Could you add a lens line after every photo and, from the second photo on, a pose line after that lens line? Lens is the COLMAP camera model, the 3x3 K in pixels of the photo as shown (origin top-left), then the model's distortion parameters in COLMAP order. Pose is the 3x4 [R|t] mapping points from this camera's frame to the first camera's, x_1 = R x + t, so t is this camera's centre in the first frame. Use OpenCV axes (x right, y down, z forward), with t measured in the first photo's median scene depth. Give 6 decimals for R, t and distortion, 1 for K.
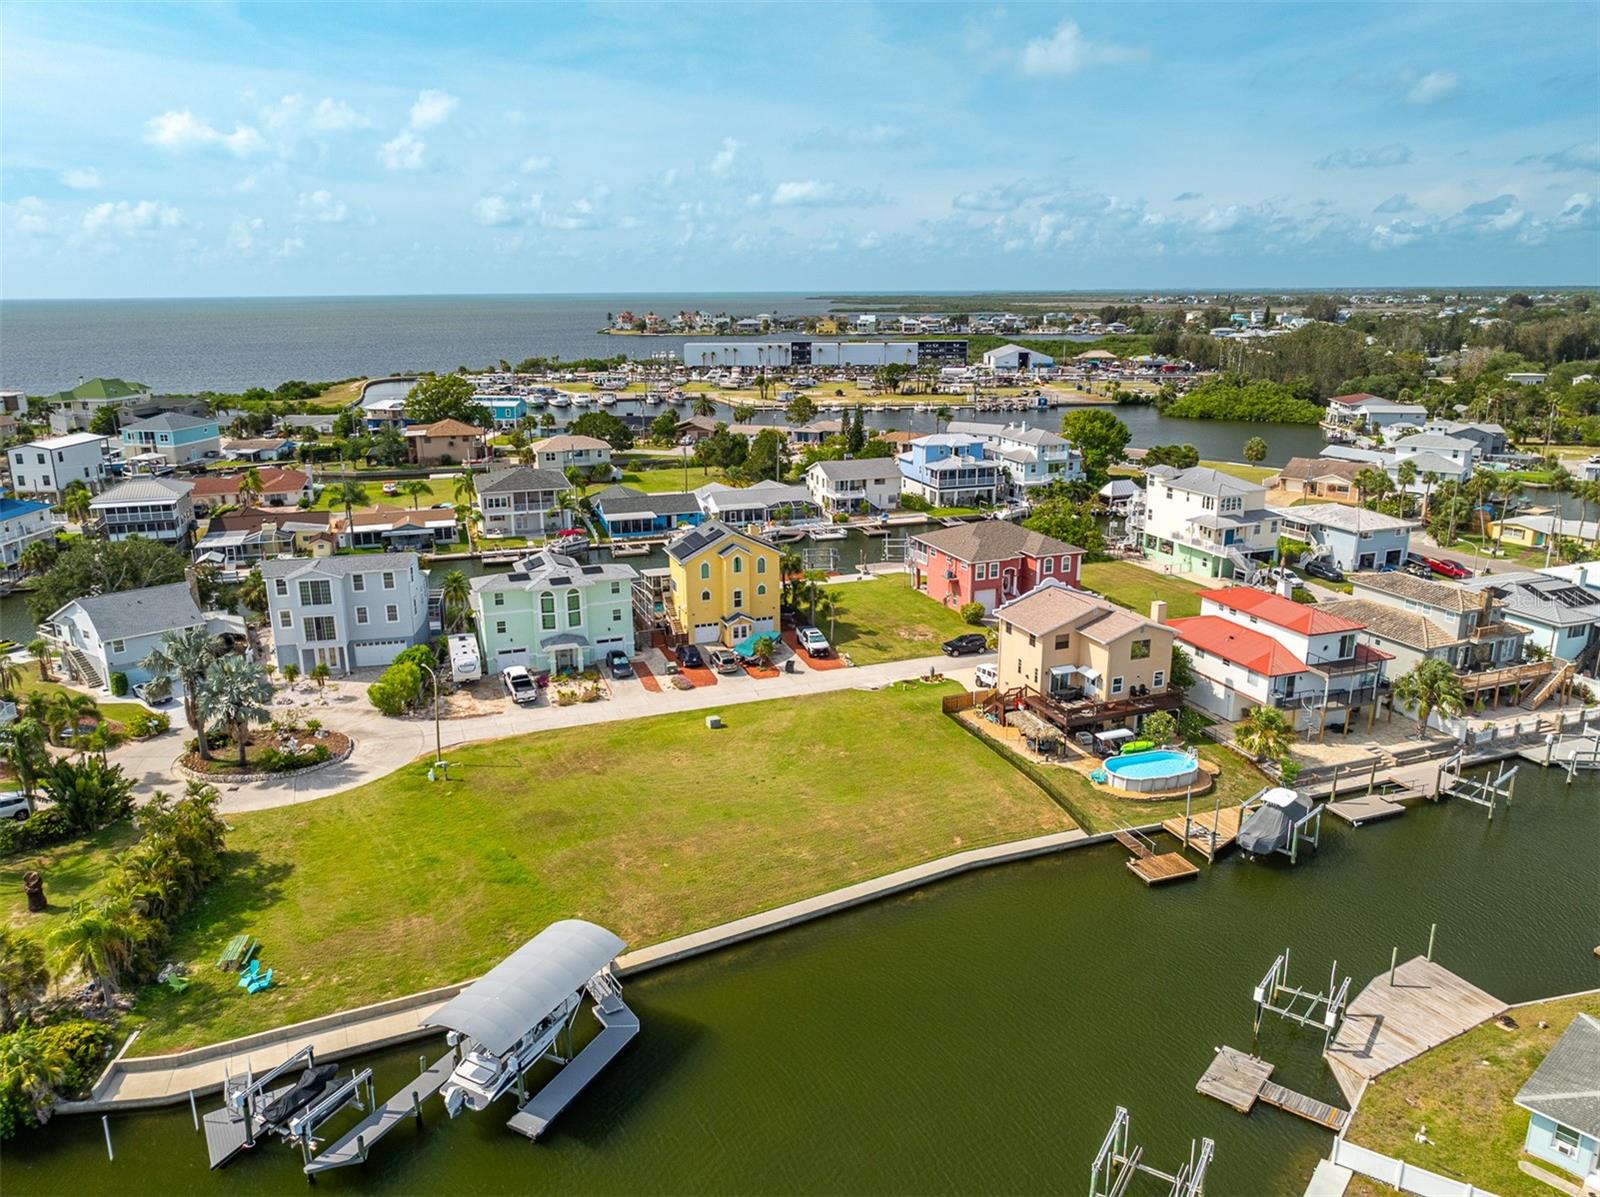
lens RADIAL K [[1130.0, 0, 798.5], [0, 1130.0, 589.4], [0, 0, 1]] dist [-0.032078, 0.014268]
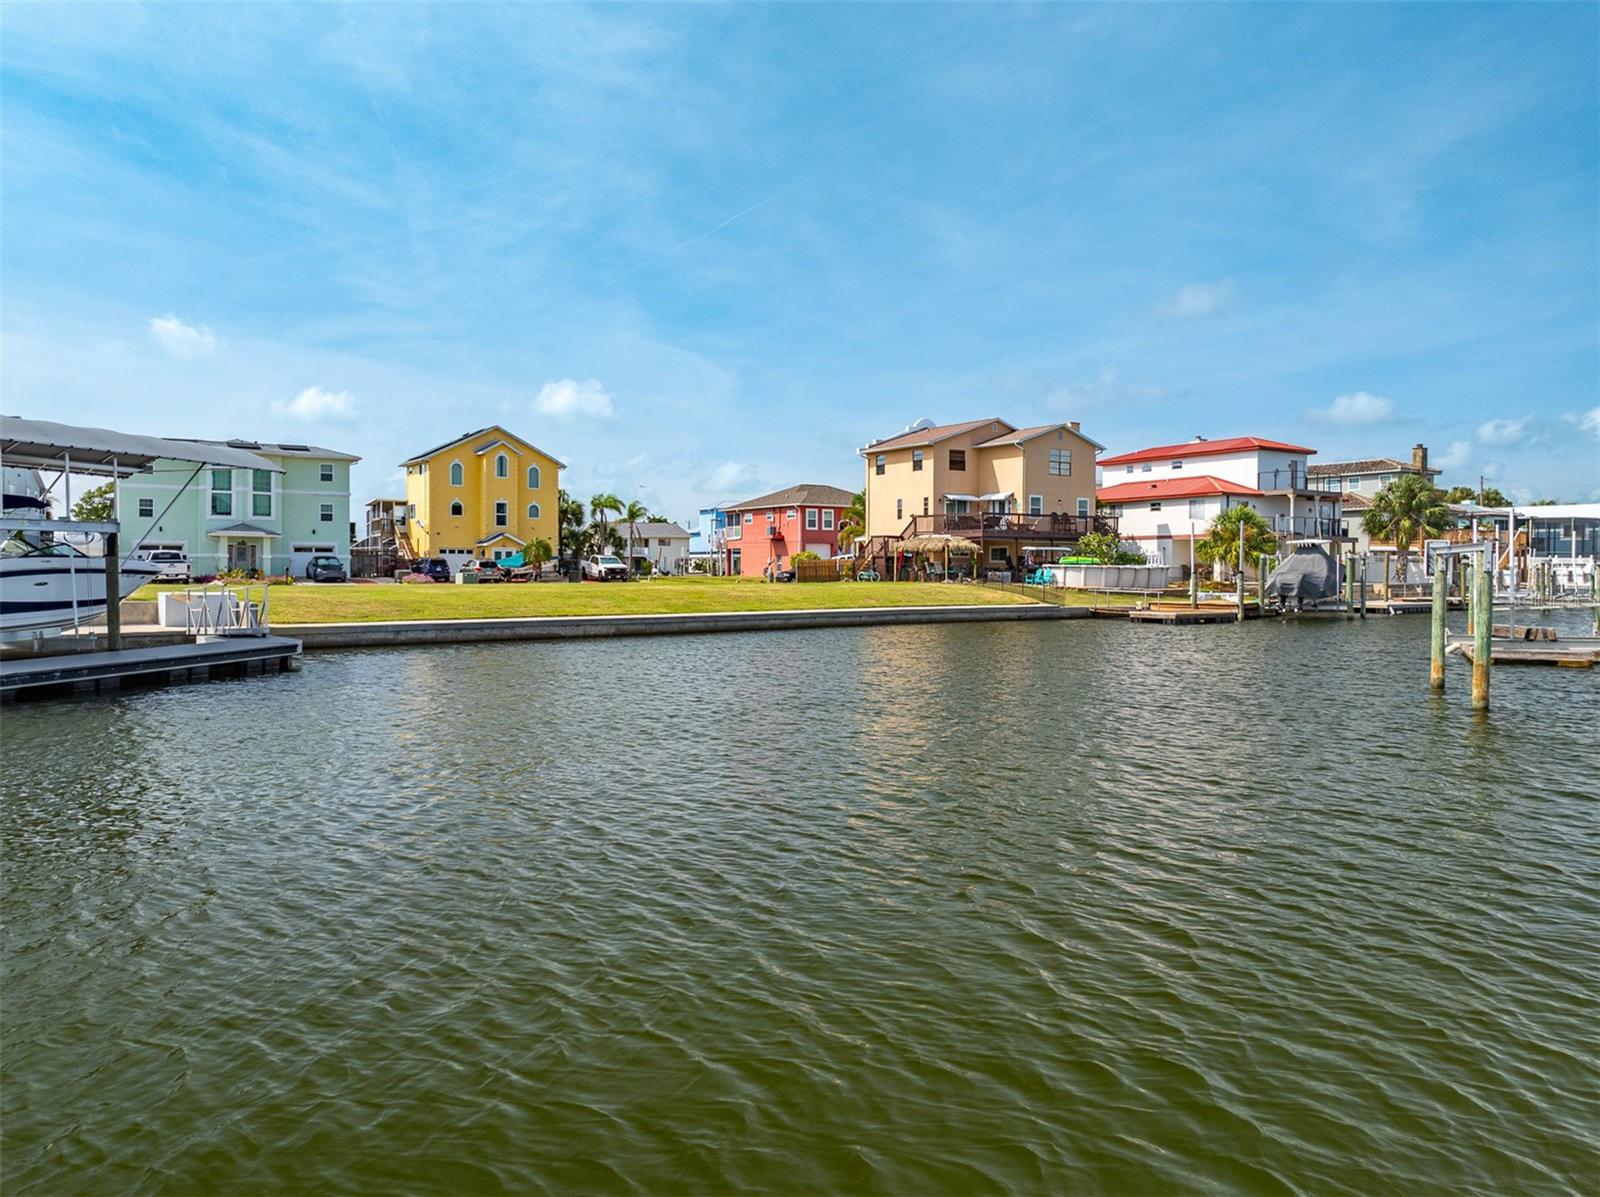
lens RADIAL K [[1130.0, 0, 785.7], [0, 1130.0, 627.5], [0, 0, 1]] dist [-0.032078, 0.014268]
pose [[0.979040, 0.002693, 0.203650, -0.022889], [0.040197, 0.977690, -0.206173, 0.259437], [-0.199662, 0.210038, 0.957089, 0.290556]]
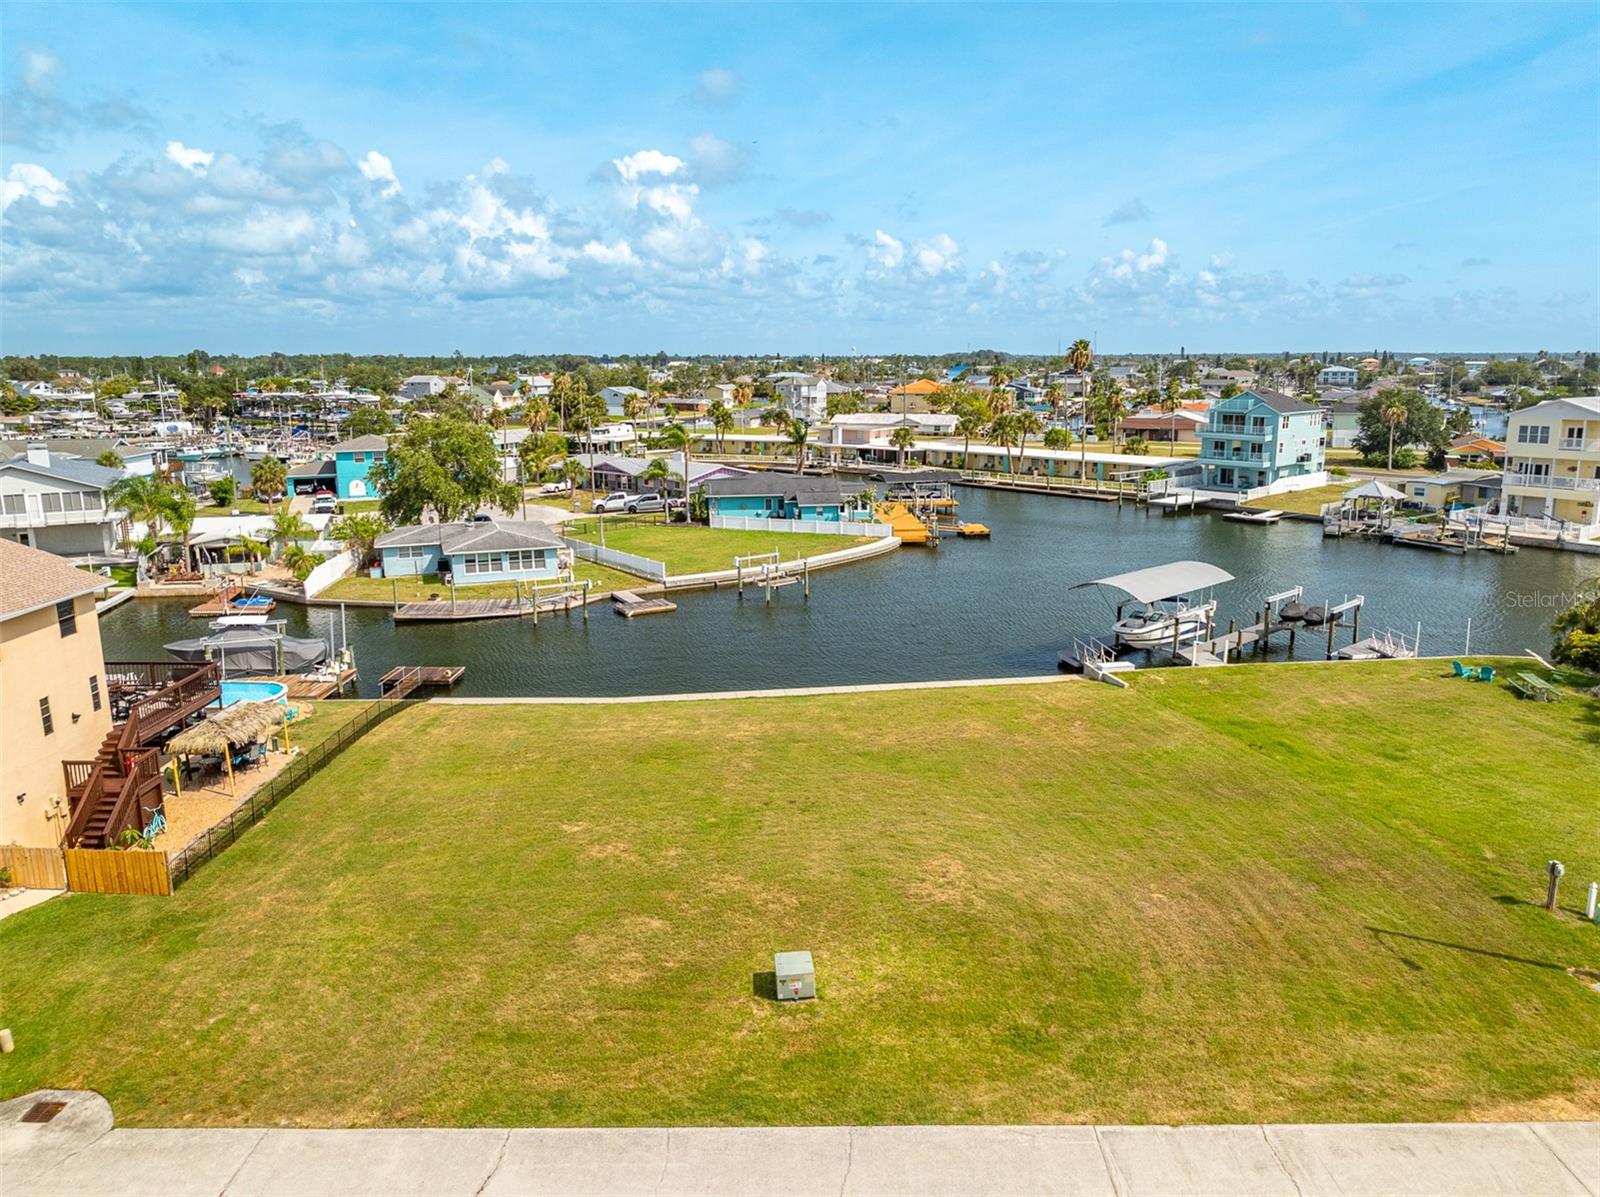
lens RADIAL K [[1130.0, 0, 803.5], [0, 1130.0, 583.2], [0, 0, 1]] dist [-0.032078, 0.014268]
pose [[-0.933079, -0.057348, 0.355071, -0.161219], [0.105935, 0.899598, 0.423676, -0.096684], [-0.343718, 0.432938, -0.833320, 1.077636]]
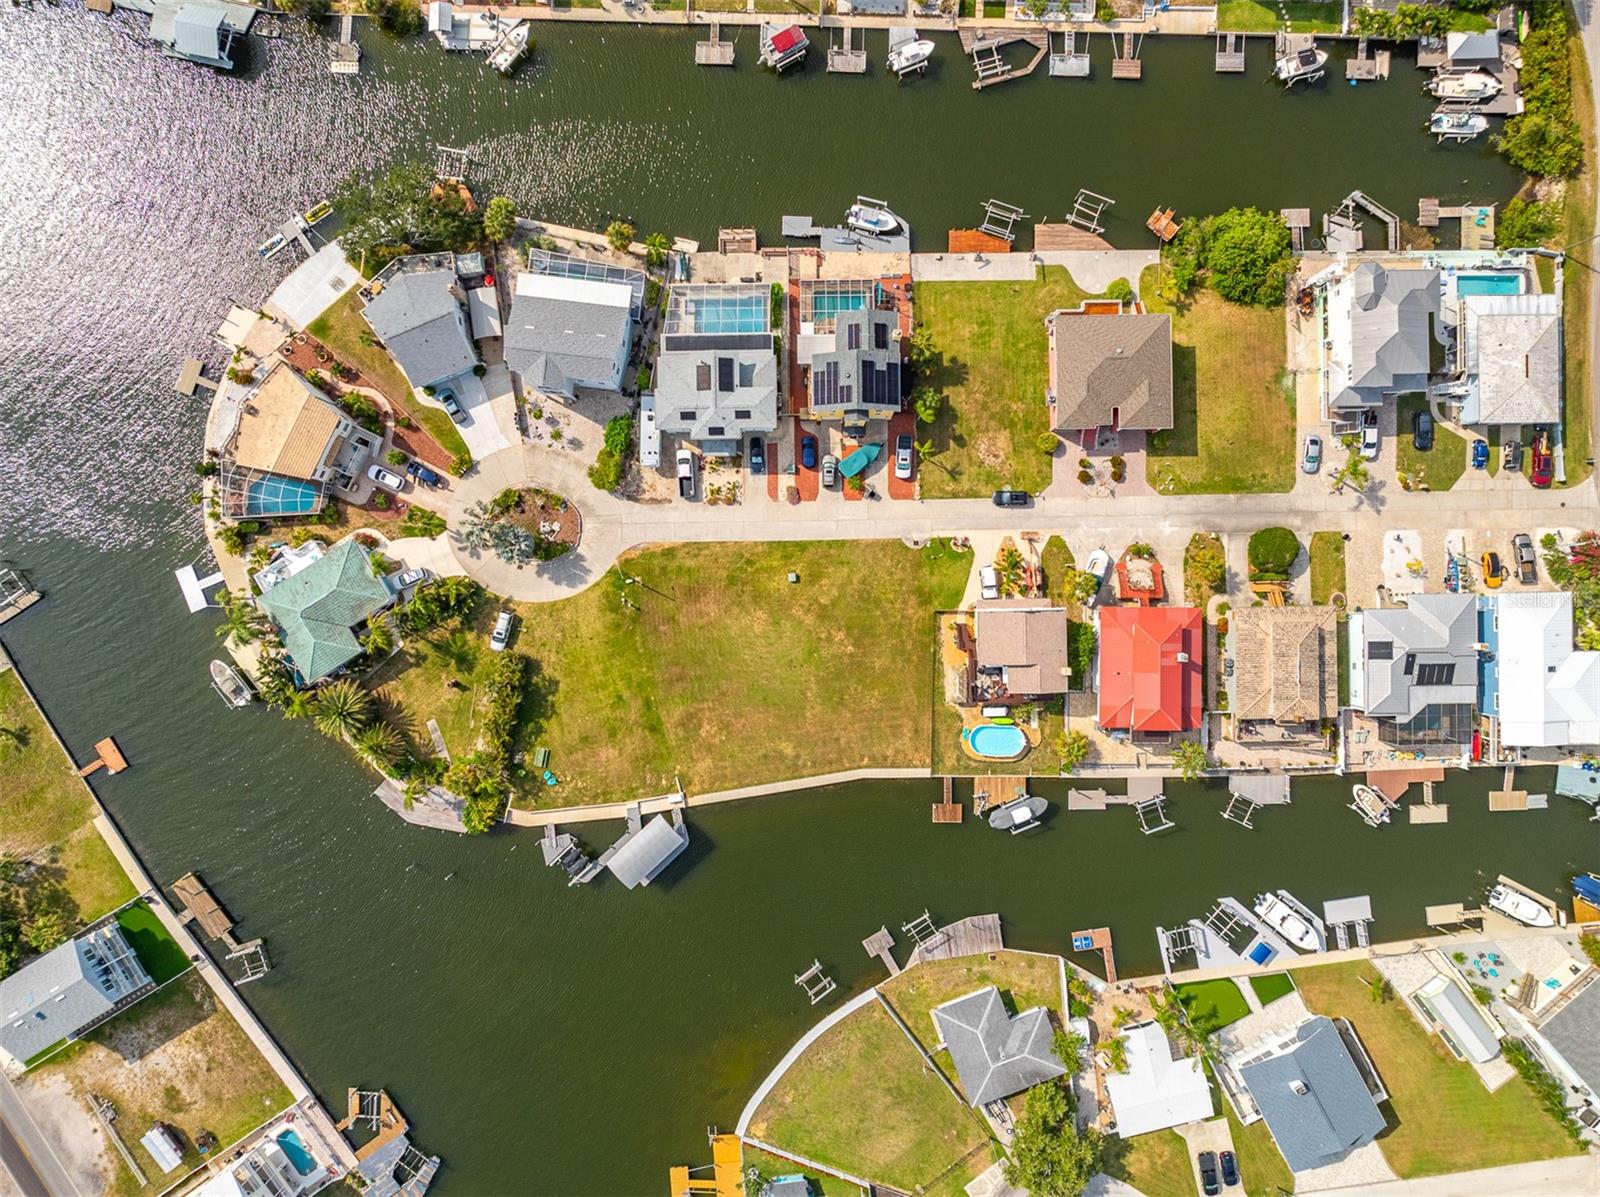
lens RADIAL K [[1130.0, 0, 793.5], [0, 1130.0, 601.4], [0, 0, 1]] dist [-0.032078, 0.014268]
pose [[0.940045, 0.340938, -0.008783, -0.042629], [-0.073577, 0.227879, 0.970905, -1.279909], [0.333020, -0.912048, 0.239302, 0.521604]]
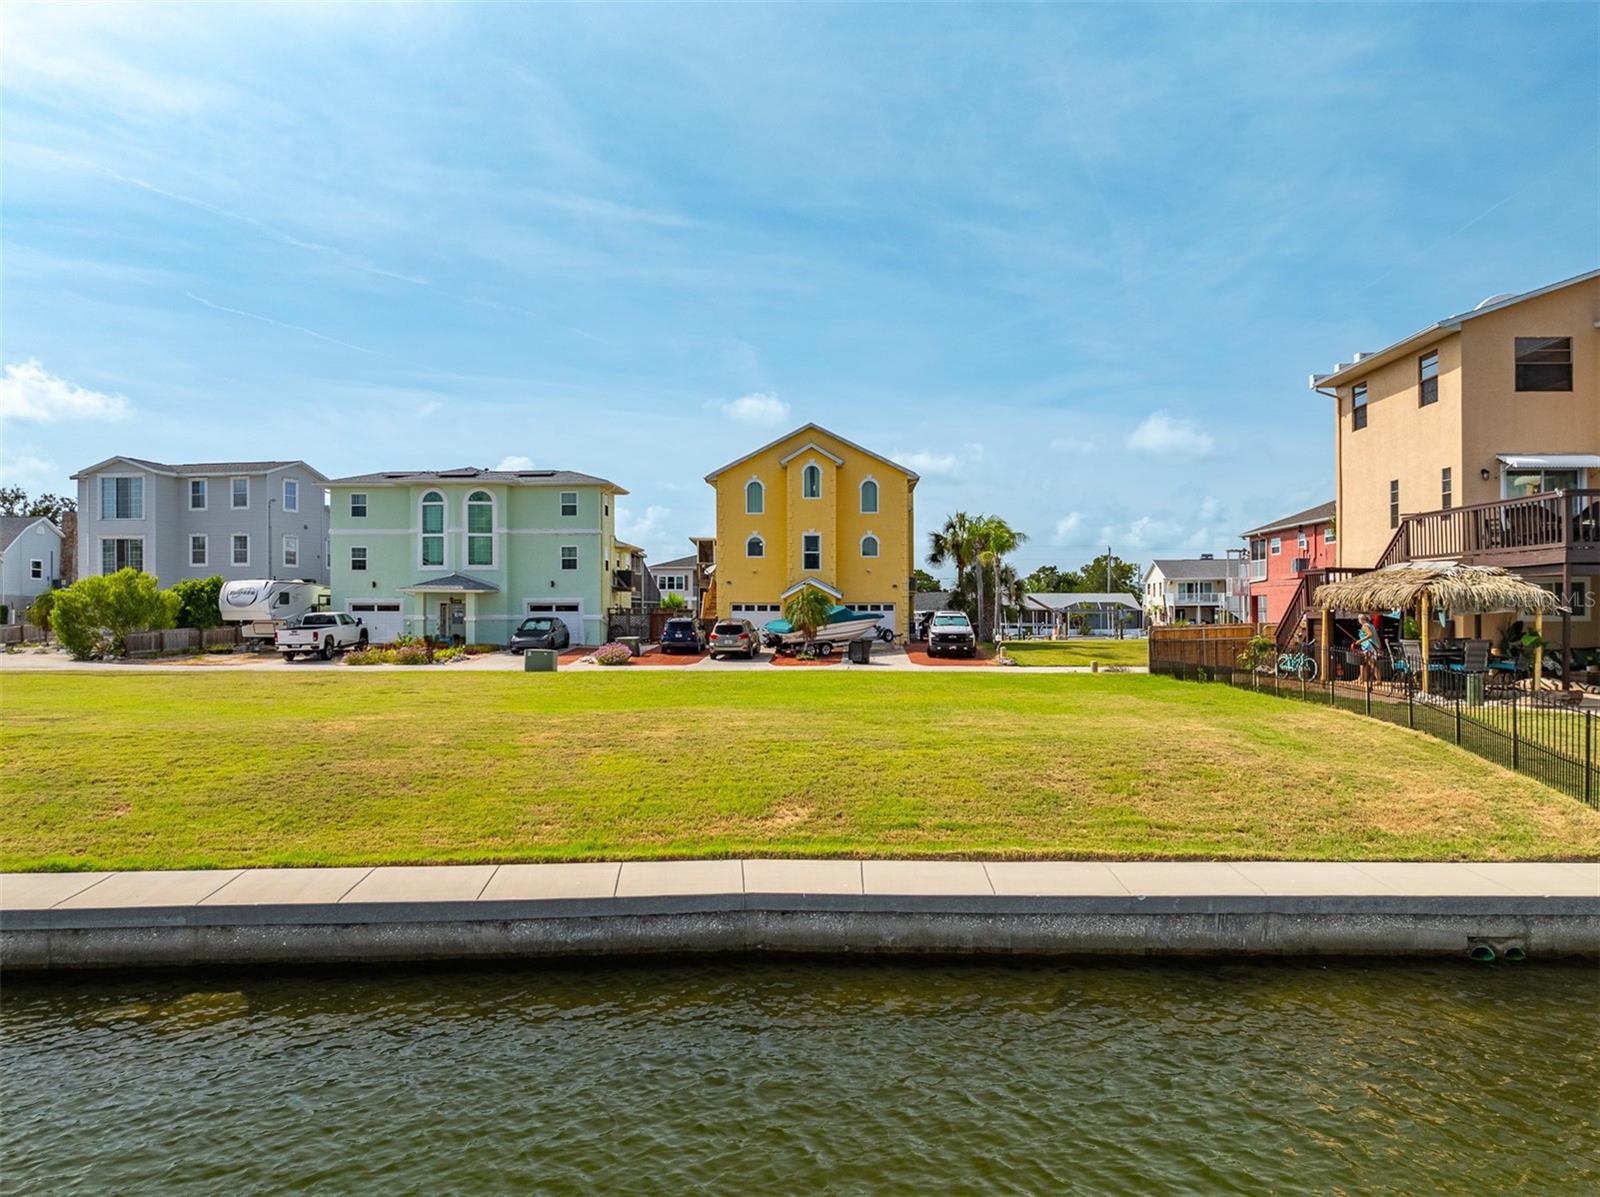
lens RADIAL K [[1130.0, 0, 804.2], [0, 1130.0, 628.5], [0, 0, 1]] dist [-0.032078, 0.014268]
pose [[0.921946, 0.012272, -0.387125, 0.148378], [-0.107142, 0.968576, -0.224456, 0.166012], [0.372206, 0.248413, 0.894290, 0.600166]]
